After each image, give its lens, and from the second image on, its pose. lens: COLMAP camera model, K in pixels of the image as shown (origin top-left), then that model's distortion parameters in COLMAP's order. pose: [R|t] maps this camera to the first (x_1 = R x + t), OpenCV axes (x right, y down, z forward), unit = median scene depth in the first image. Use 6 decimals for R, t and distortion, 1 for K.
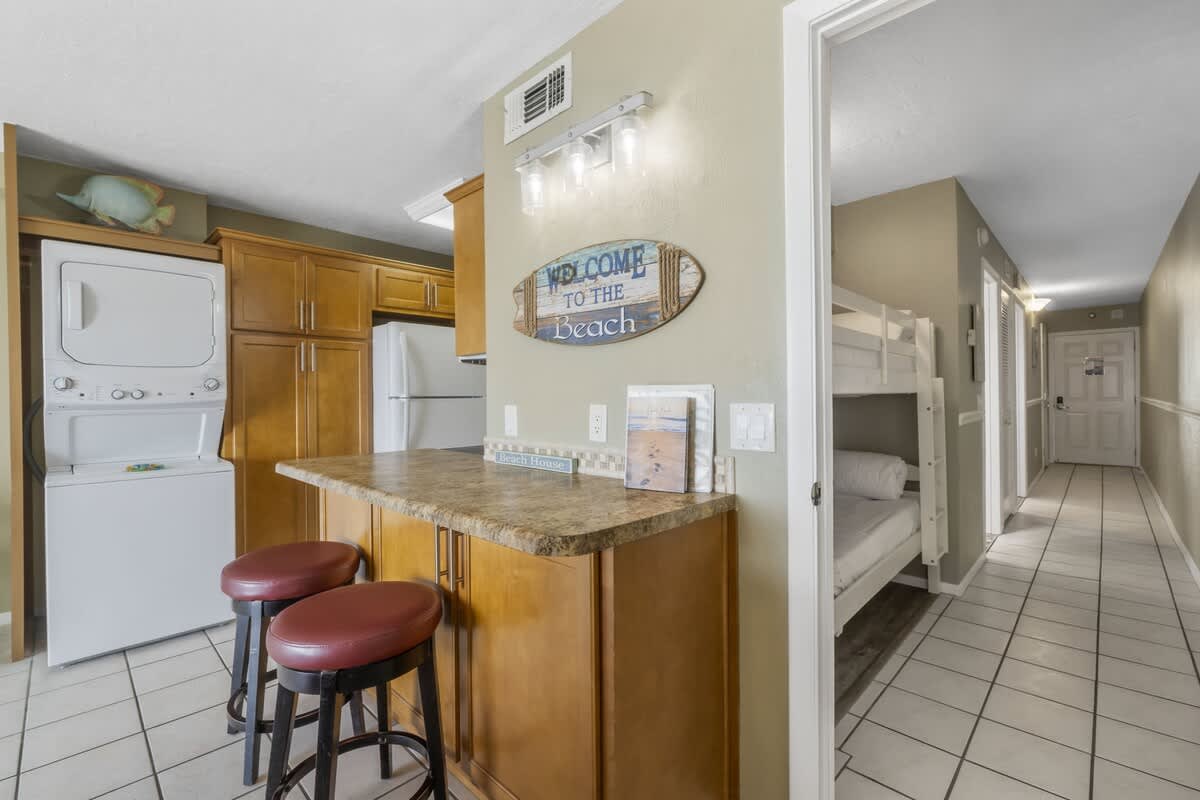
lens RADIAL K [[522.8, 0, 598.5], [0, 522.8, 396.6], [0, 0, 1]] dist [-0.002023, 0.000122]
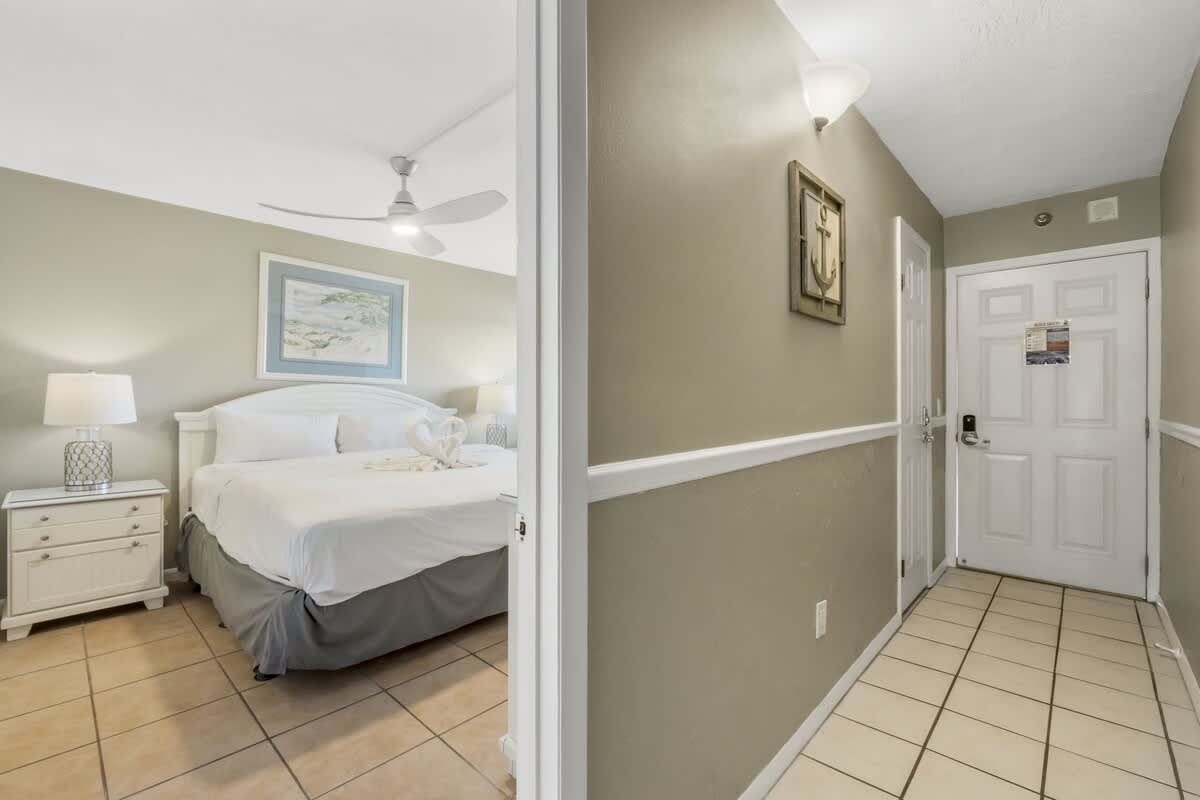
lens RADIAL K [[522.8, 0, 595.3], [0, 522.8, 399.0], [0, 0, 1]] dist [-0.002023, 0.000122]
pose [[0.999138, 0.004557, 0.041259, 0.565601], [-0.004780, 0.999975, 0.005304, -0.014307], [-0.041234, -0.005497, 0.999134, 0.590873]]
